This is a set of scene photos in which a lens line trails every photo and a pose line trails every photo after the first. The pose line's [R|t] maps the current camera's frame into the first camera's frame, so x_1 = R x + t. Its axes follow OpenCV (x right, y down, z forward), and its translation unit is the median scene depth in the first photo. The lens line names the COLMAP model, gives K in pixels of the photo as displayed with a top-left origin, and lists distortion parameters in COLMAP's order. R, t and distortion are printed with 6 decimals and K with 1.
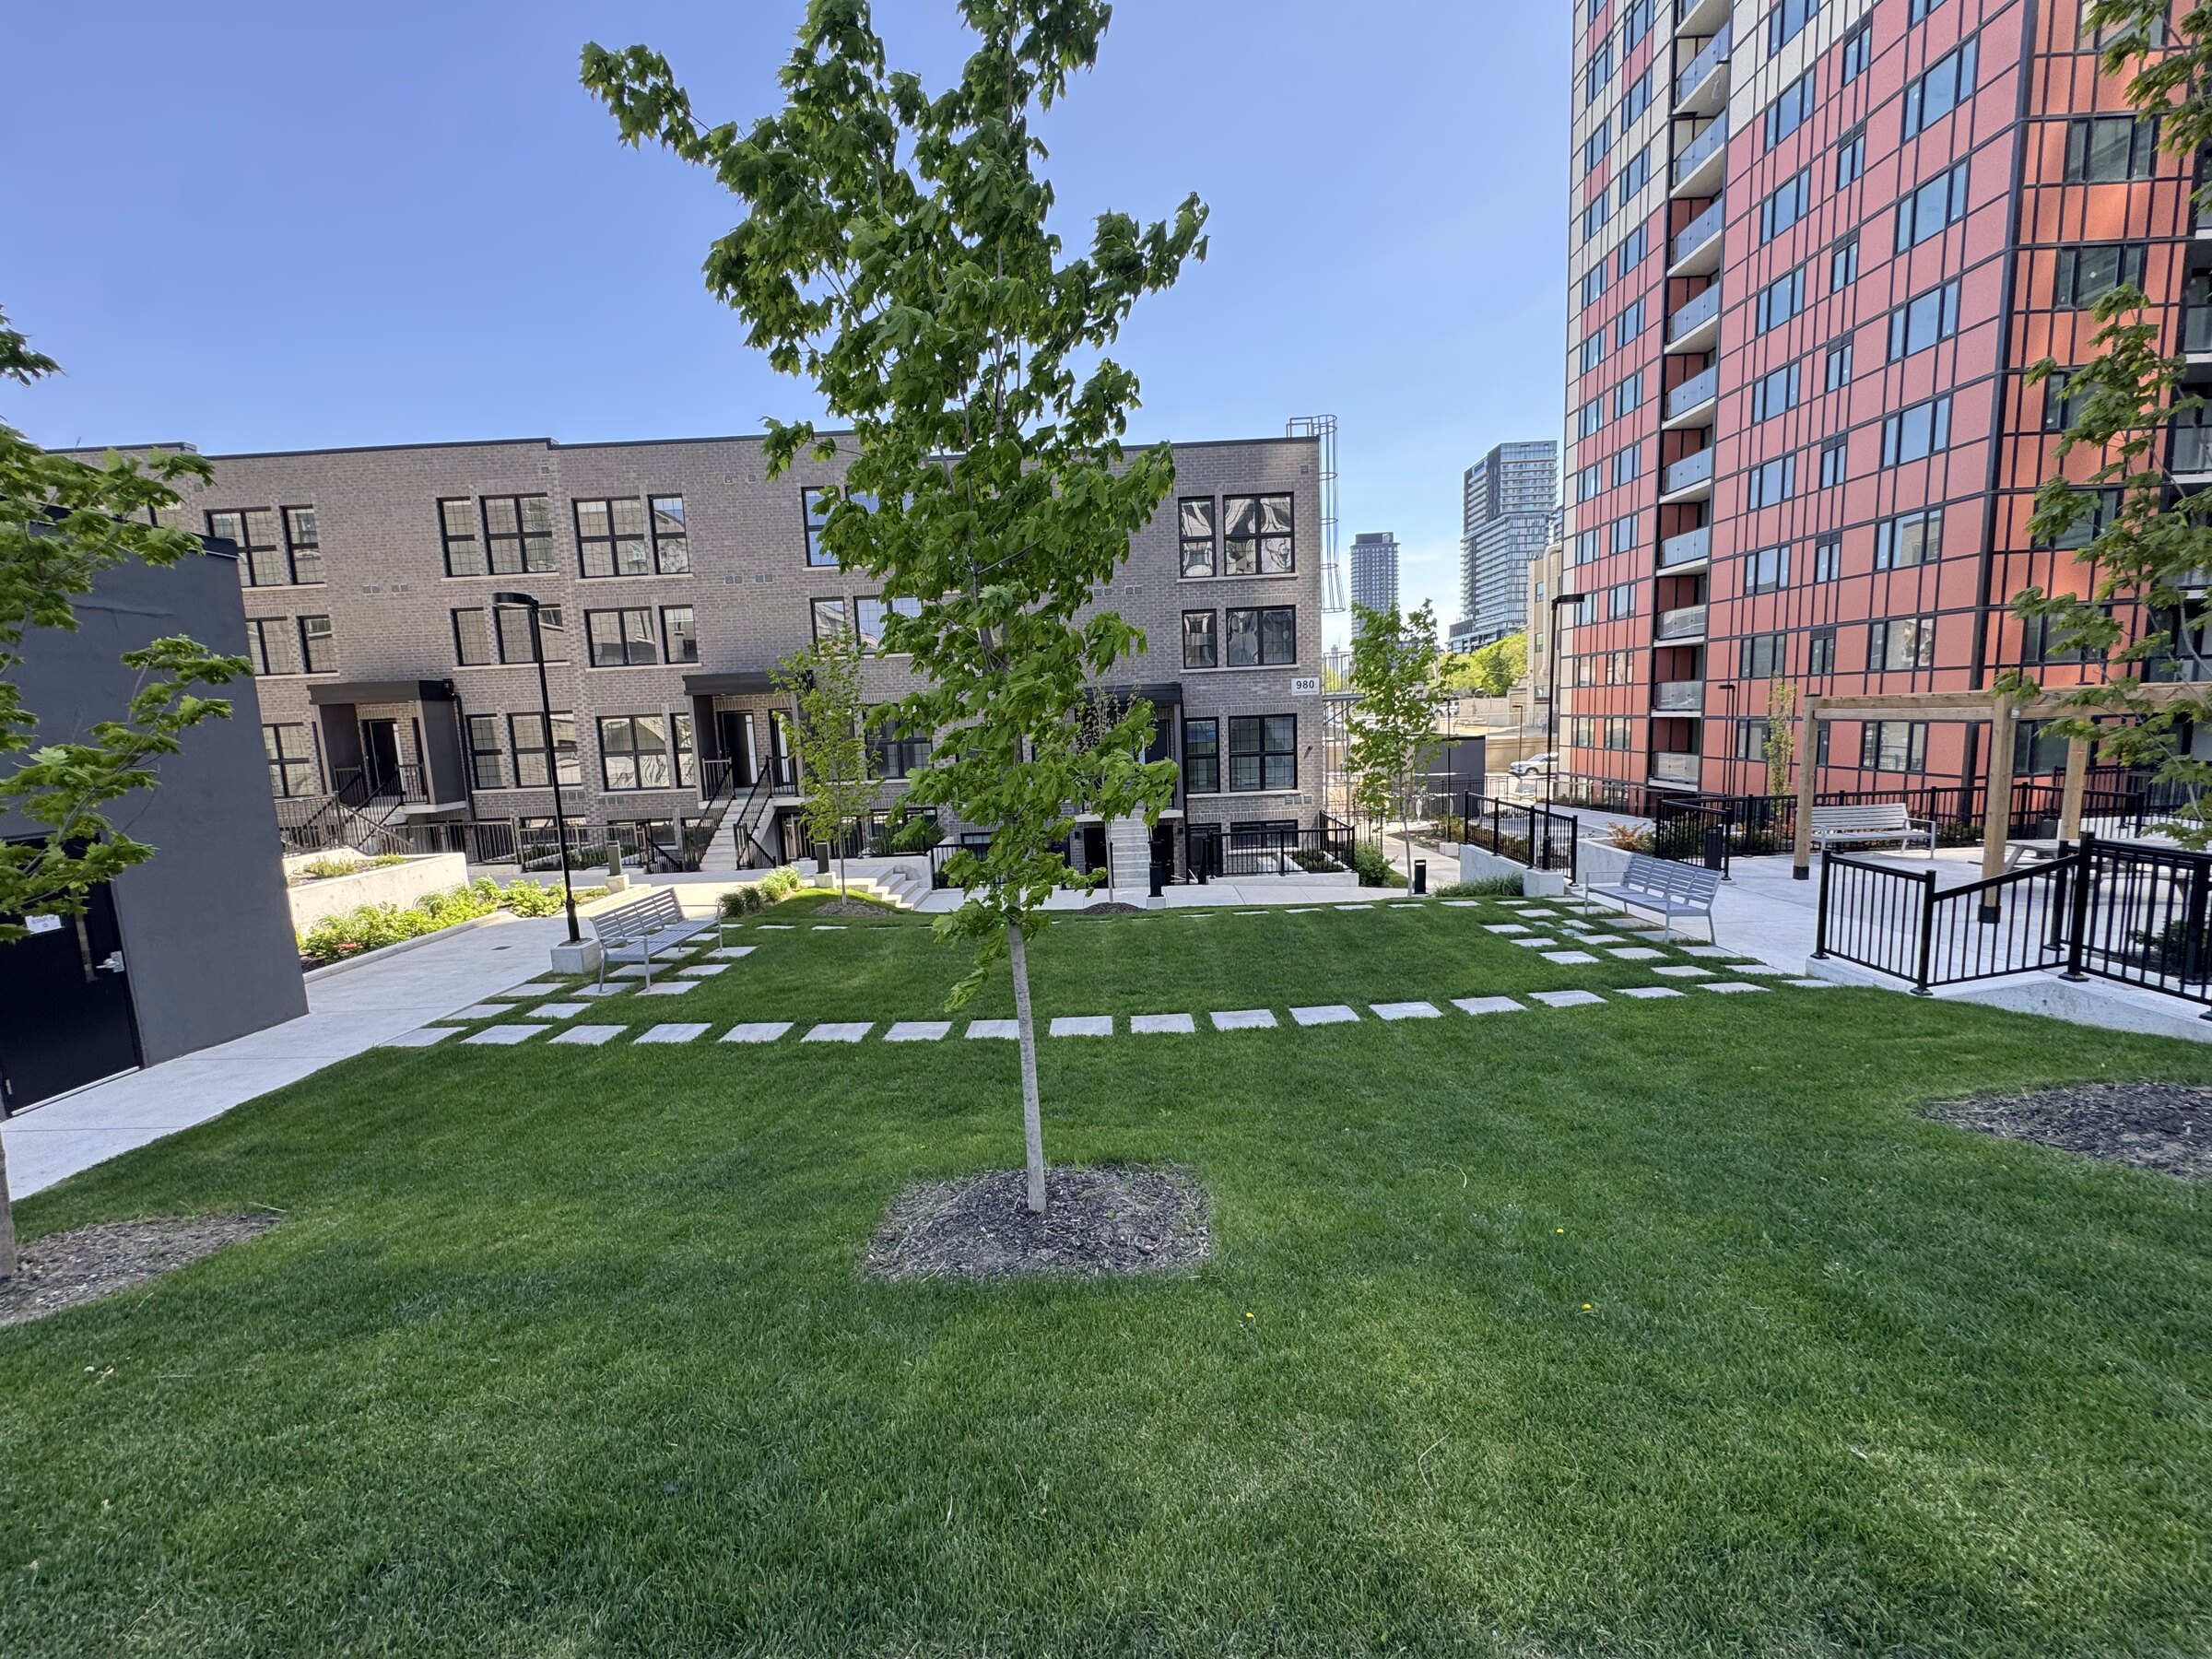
lens RADIAL K [[888.8, 0, 1102.6], [0, 888.8, 832.0], [0, 0, 1]] dist [-0.002632, 0.000296]
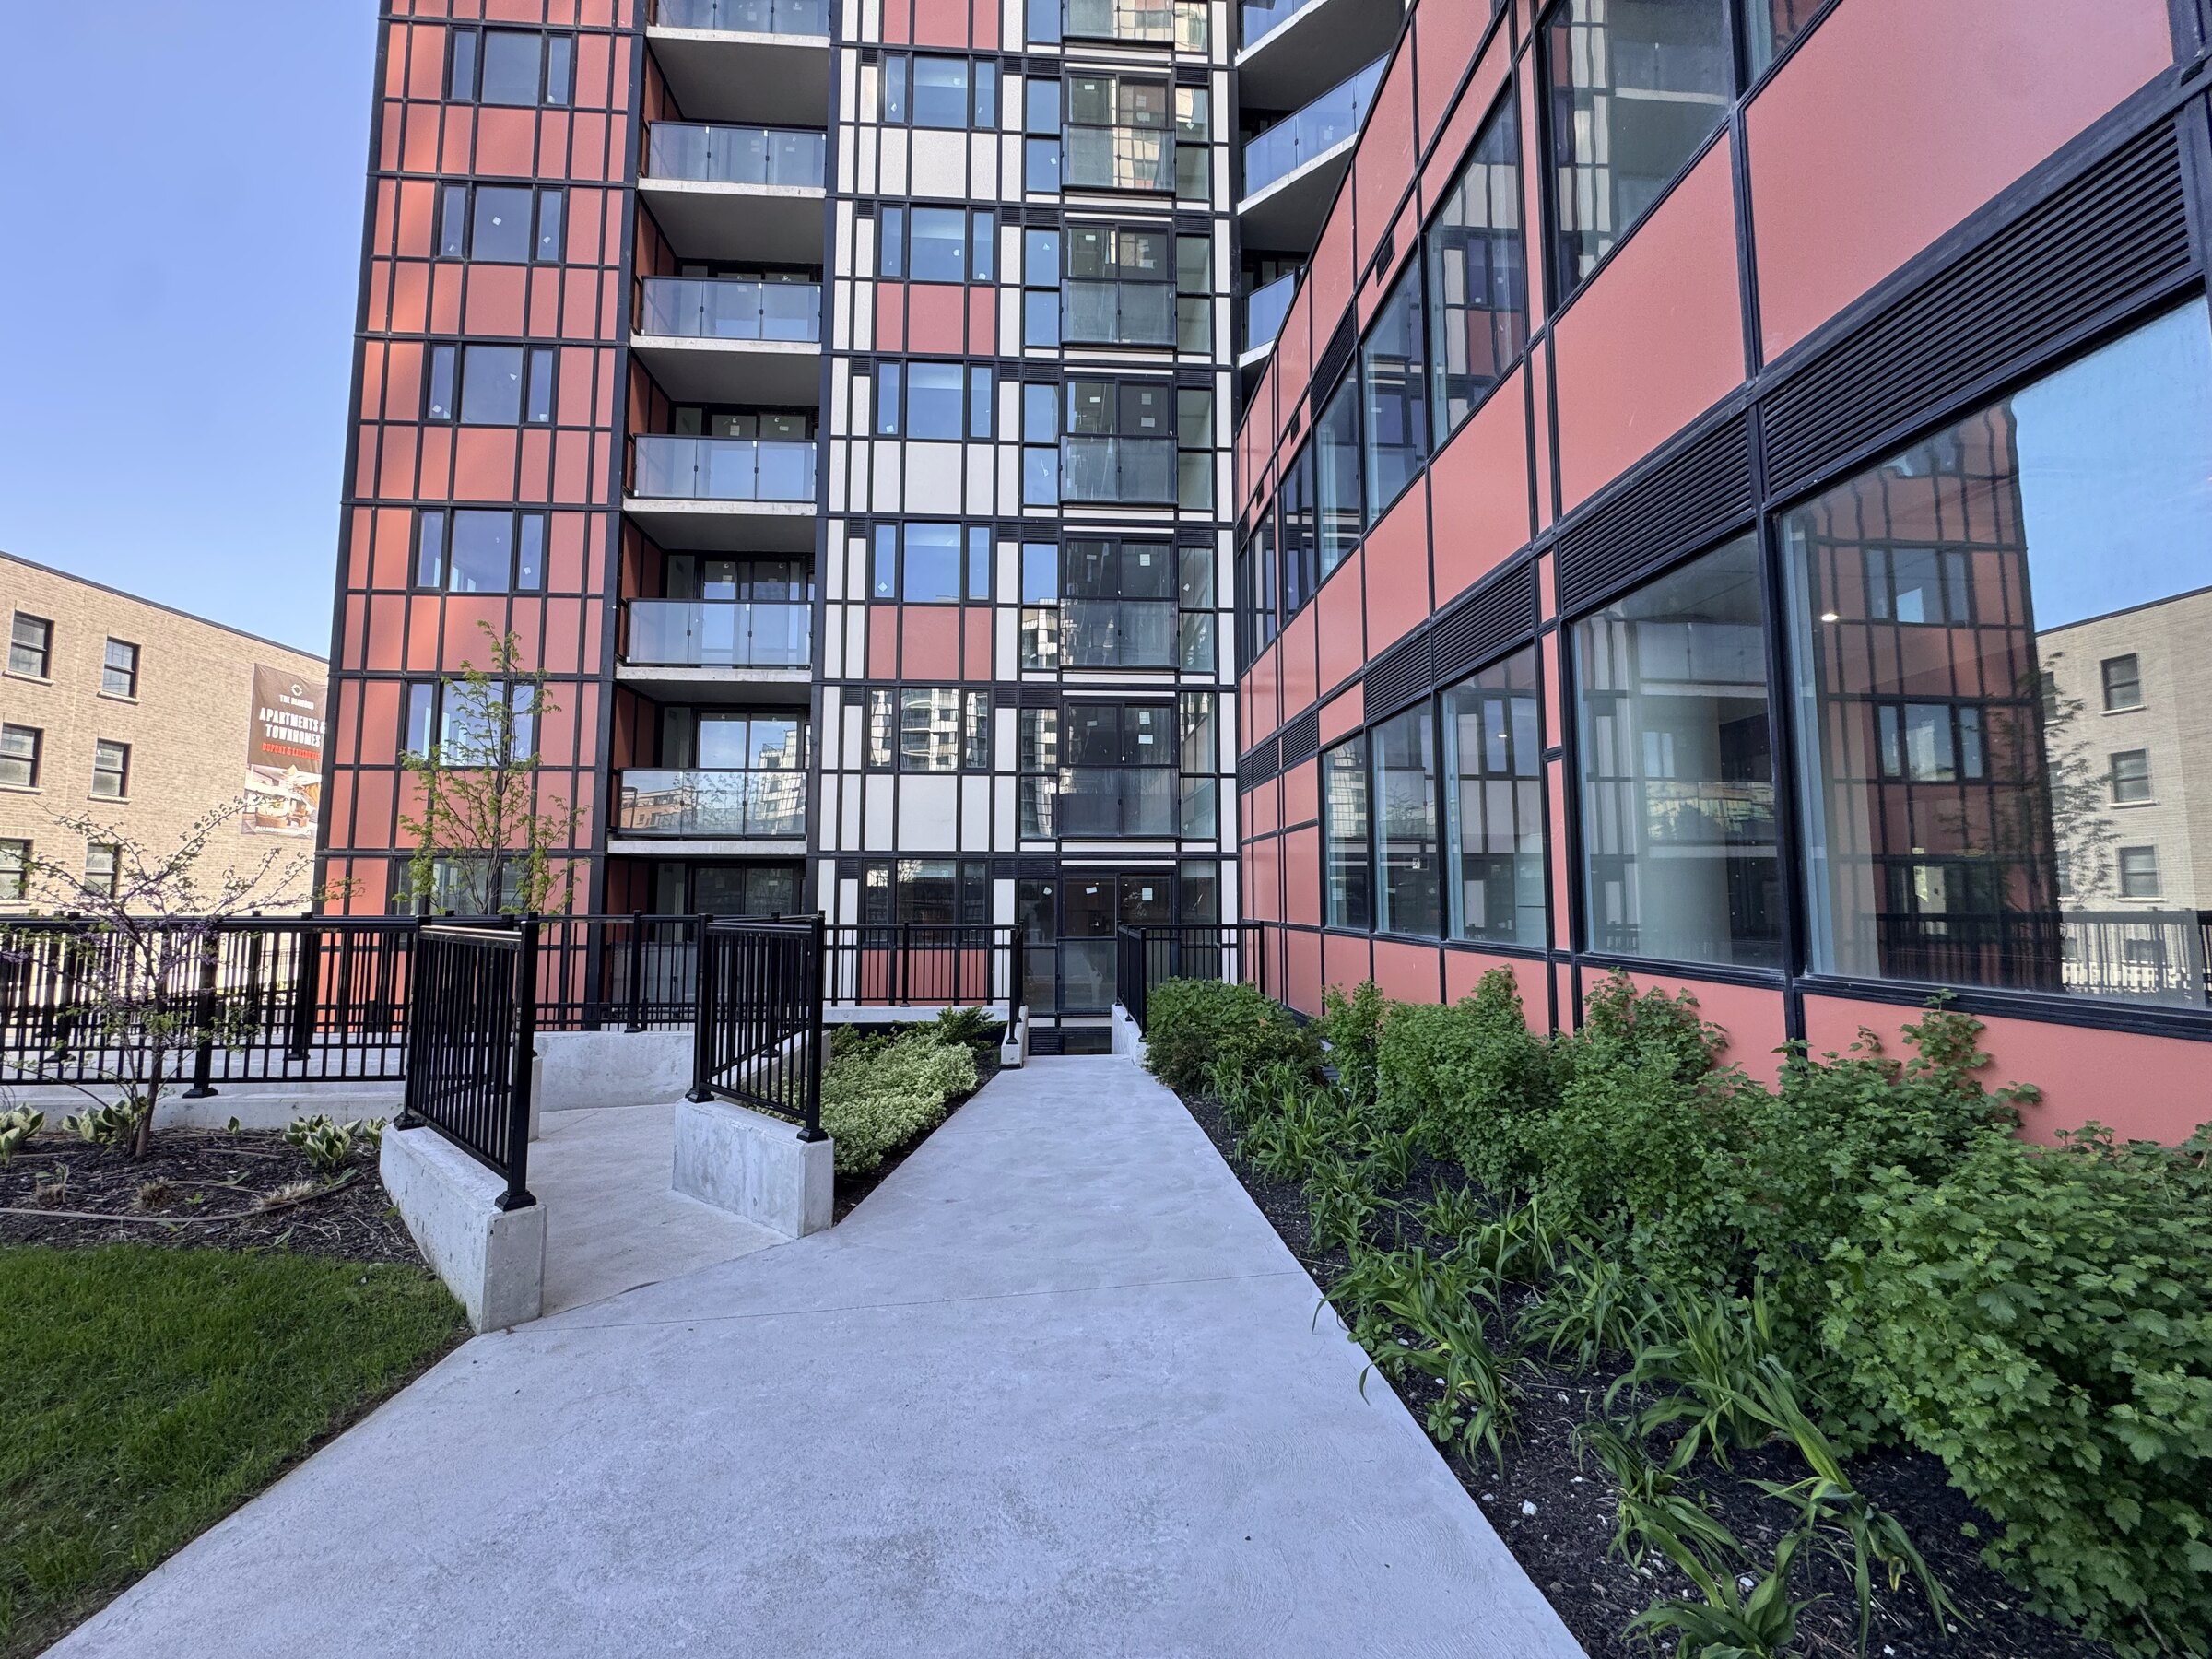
lens RADIAL K [[888.8, 0, 1104.9], [0, 888.8, 832.3], [0, 0, 1]] dist [-0.002632, 0.000296]
pose [[0.994361, 0.048552, 0.094276, 1.542894], [-0.027179, 0.976019, -0.215981, -0.026368], [-0.102502, 0.212201, 0.971836, 0.378127]]
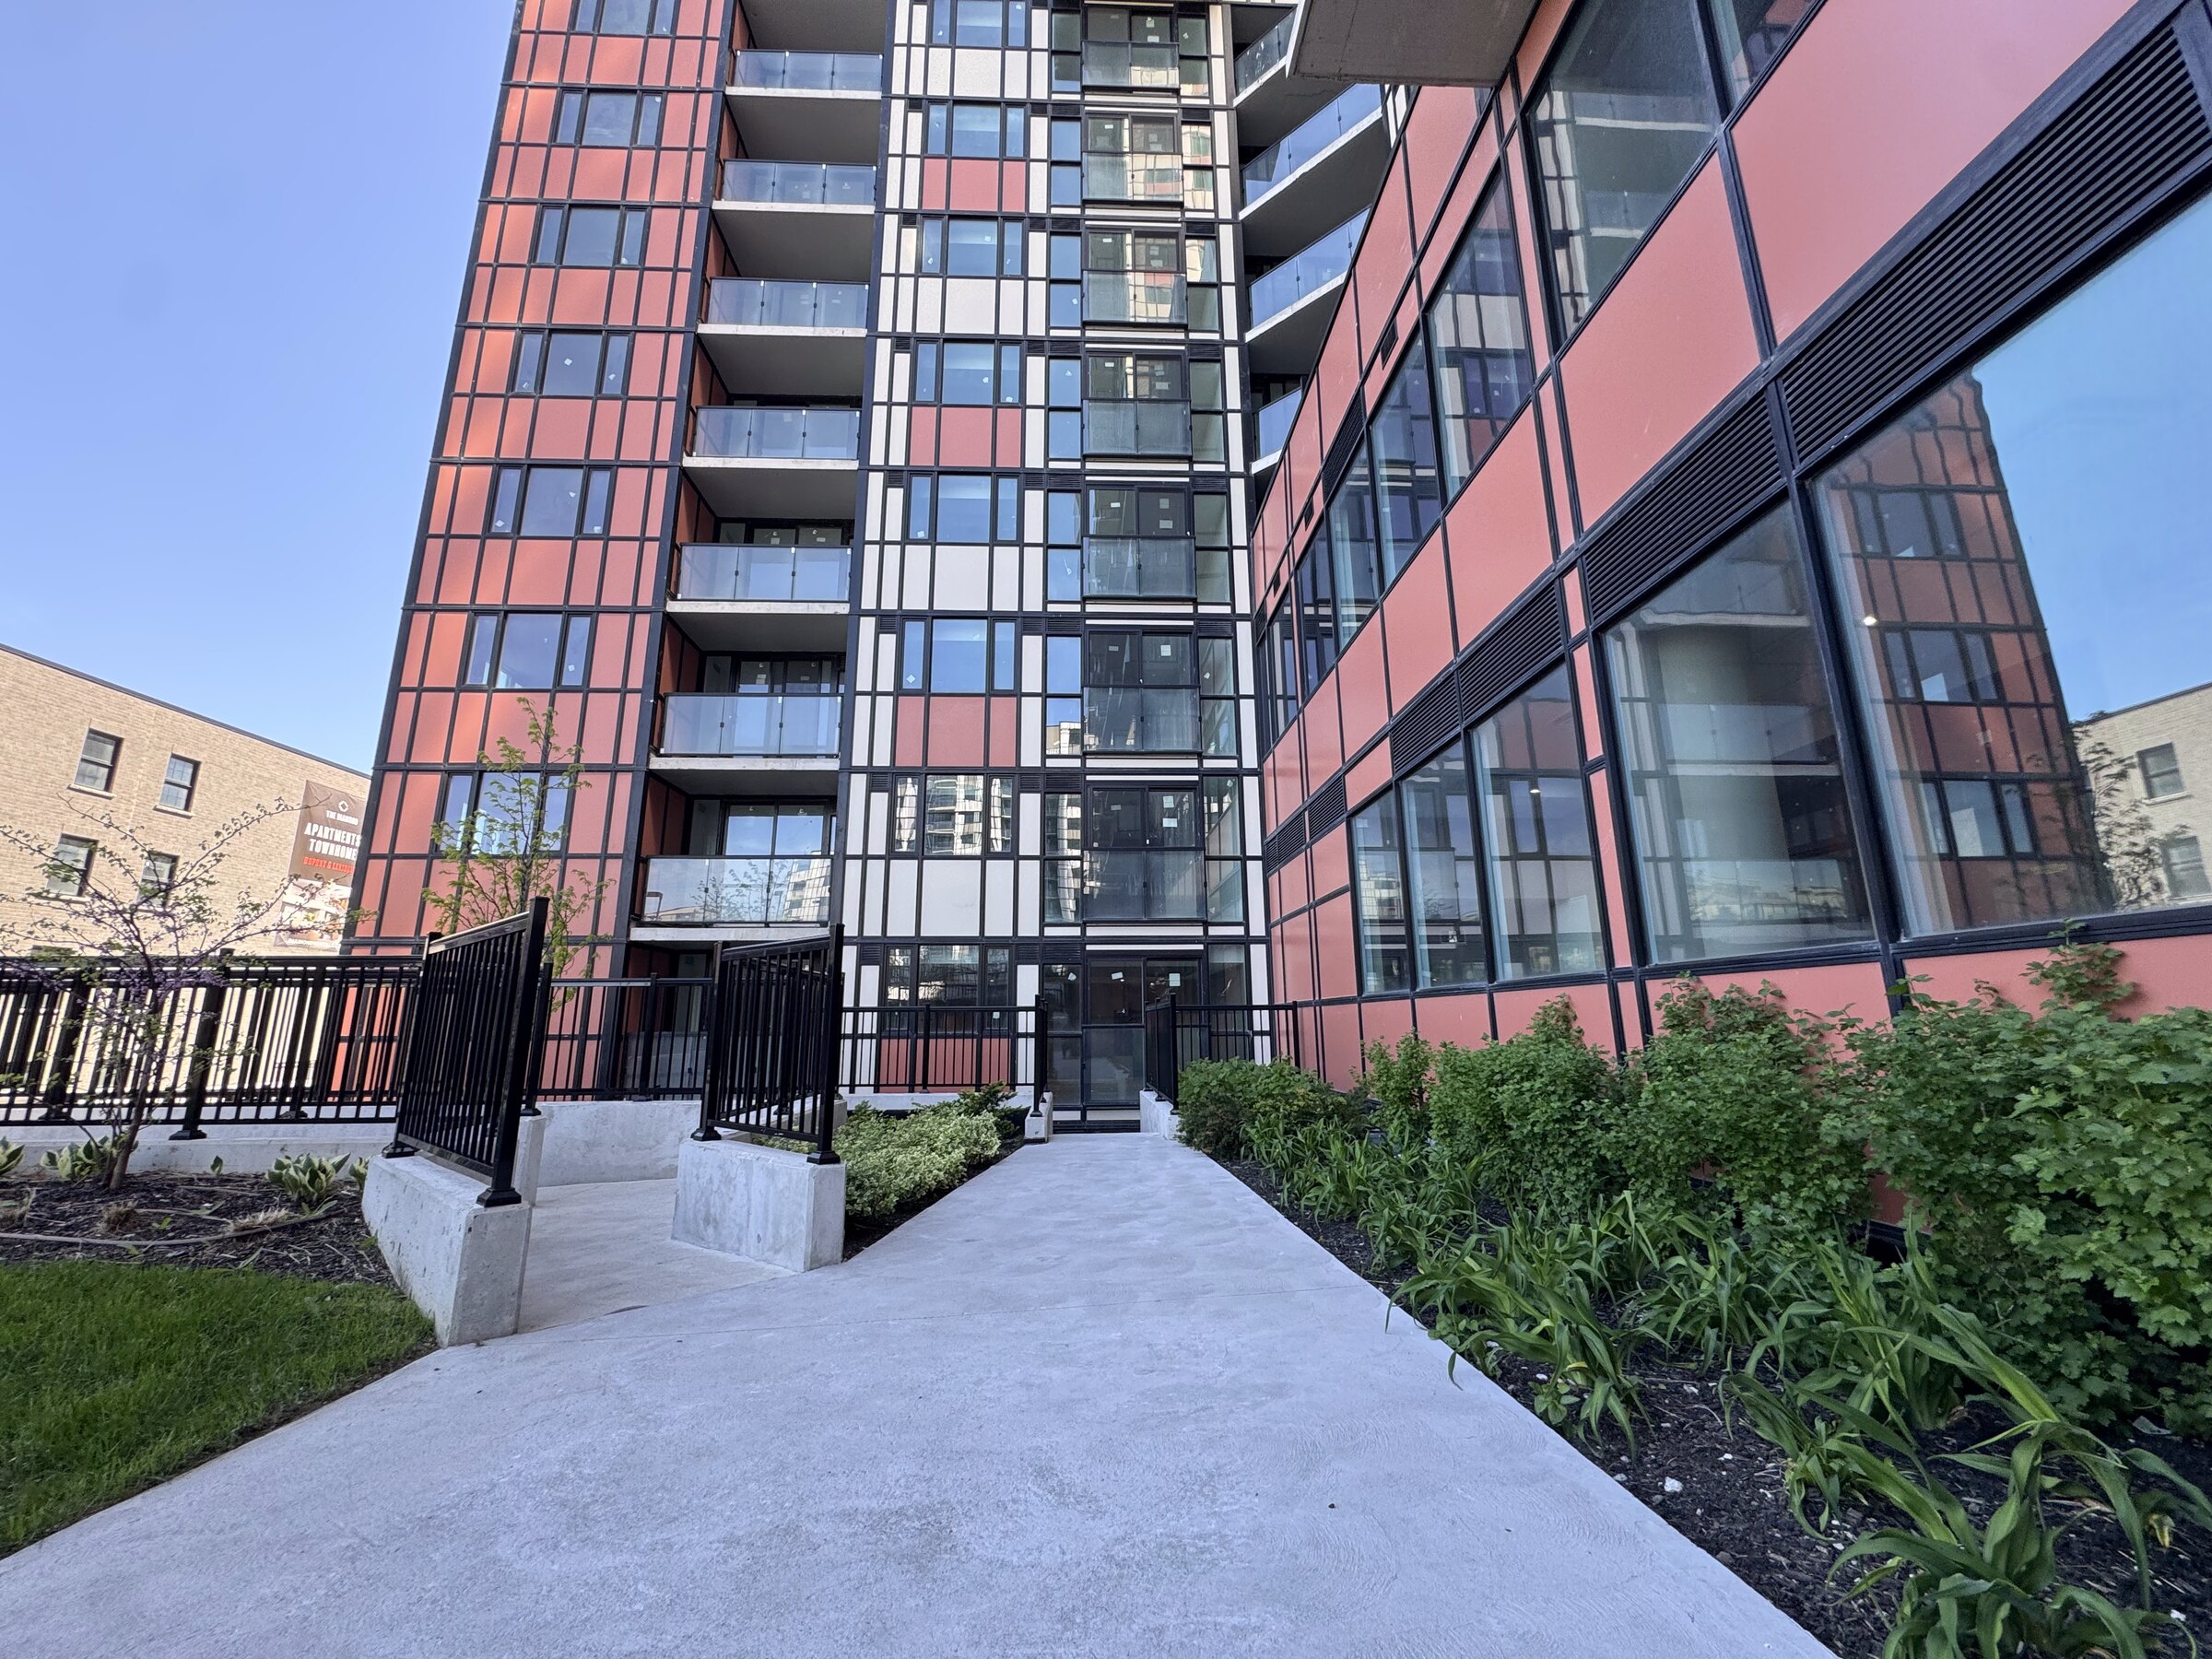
lens RADIAL K [[888.8, 0, 1105.3], [0, 888.8, 823.0], [0, 0, 1]] dist [-0.002632, 0.000296]
pose [[0.996853, 0.048763, 0.062497, 1.543133], [-0.023767, 0.935996, -0.351208, -0.003653], [-0.075623, 0.348617, 0.934209, 0.391709]]
